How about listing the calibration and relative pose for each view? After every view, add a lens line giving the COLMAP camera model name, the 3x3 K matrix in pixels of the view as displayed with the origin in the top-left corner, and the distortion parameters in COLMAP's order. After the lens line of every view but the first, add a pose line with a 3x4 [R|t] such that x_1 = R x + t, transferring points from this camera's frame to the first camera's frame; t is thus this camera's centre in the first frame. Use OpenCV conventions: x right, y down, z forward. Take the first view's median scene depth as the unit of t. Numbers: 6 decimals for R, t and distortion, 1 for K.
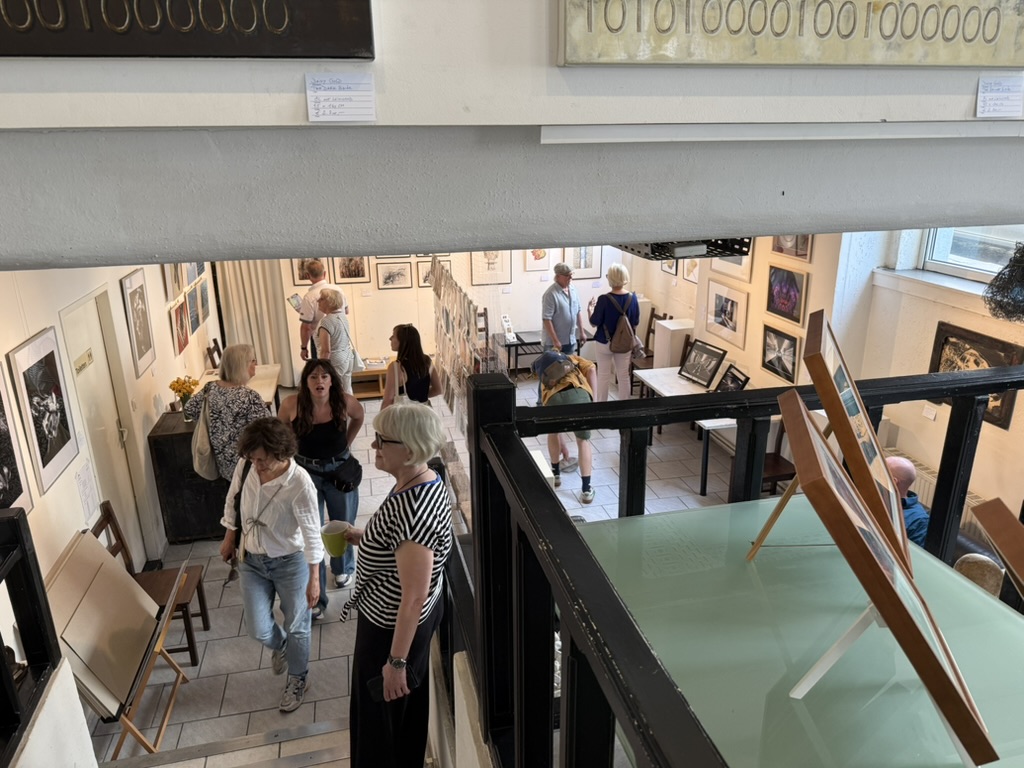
lens RADIAL K [[723.2, 0, 514.3], [0, 723.2, 389.0], [0, 0, 1]] dist [0.049331, -0.081170]
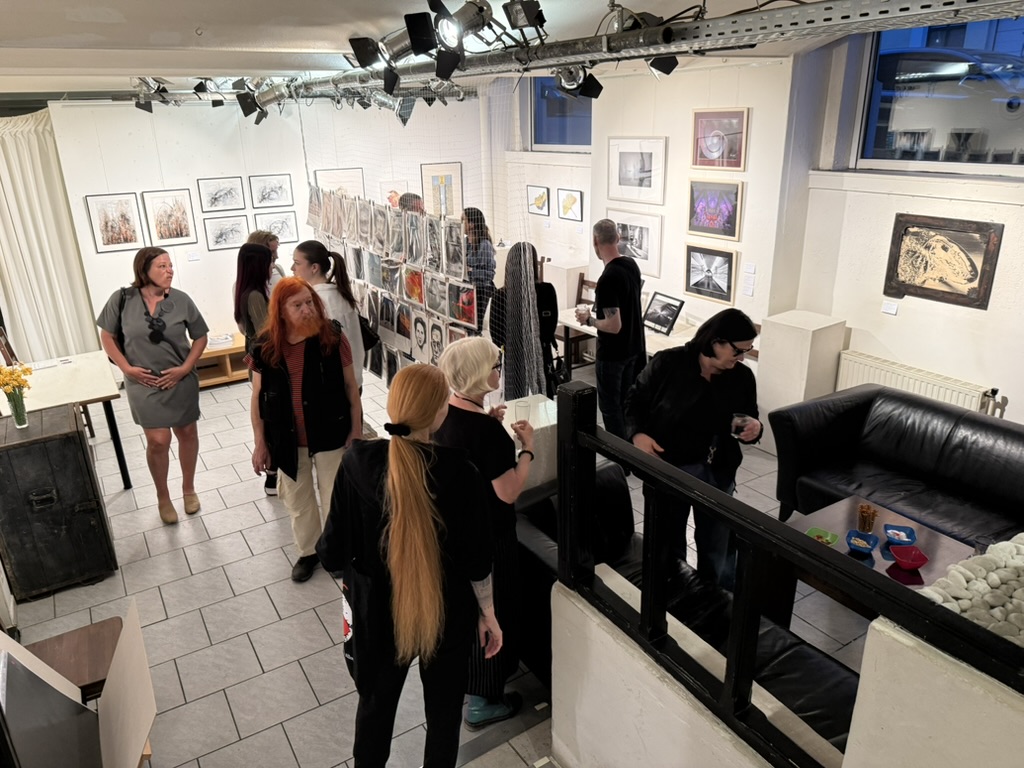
lens RADIAL K [[723.2, 0, 516.5], [0, 723.2, 391.1], [0, 0, 1]] dist [0.049331, -0.081170]
pose [[0.944232, -0.127689, 0.303515, -0.179329], [0.119776, 0.991797, 0.044627, 0.031109], [-0.306724, -0.005784, 0.951781, 0.161000]]
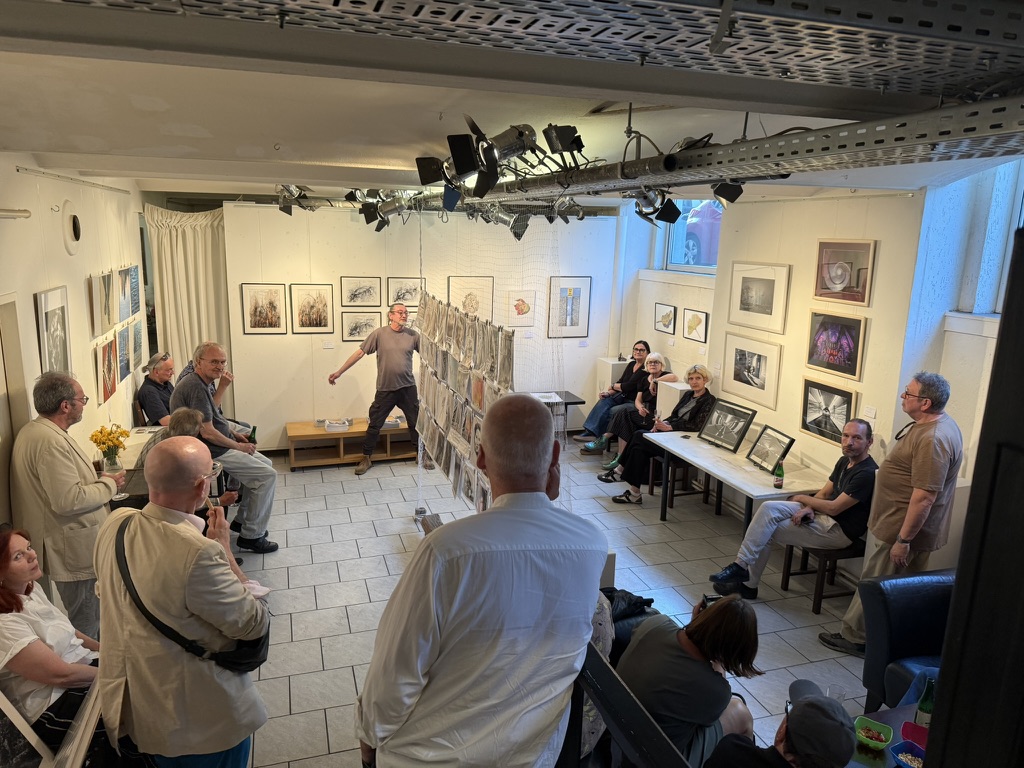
lens RADIAL K [[723.2, 0, 509.8], [0, 723.2, 394.1], [0, 0, 1]] dist [0.049331, -0.081170]
pose [[0.995912, 0.017380, 0.088644, -0.086651], [-0.007781, 0.994175, -0.107501, 0.025577], [-0.089996, 0.106372, 0.990245, 0.165483]]
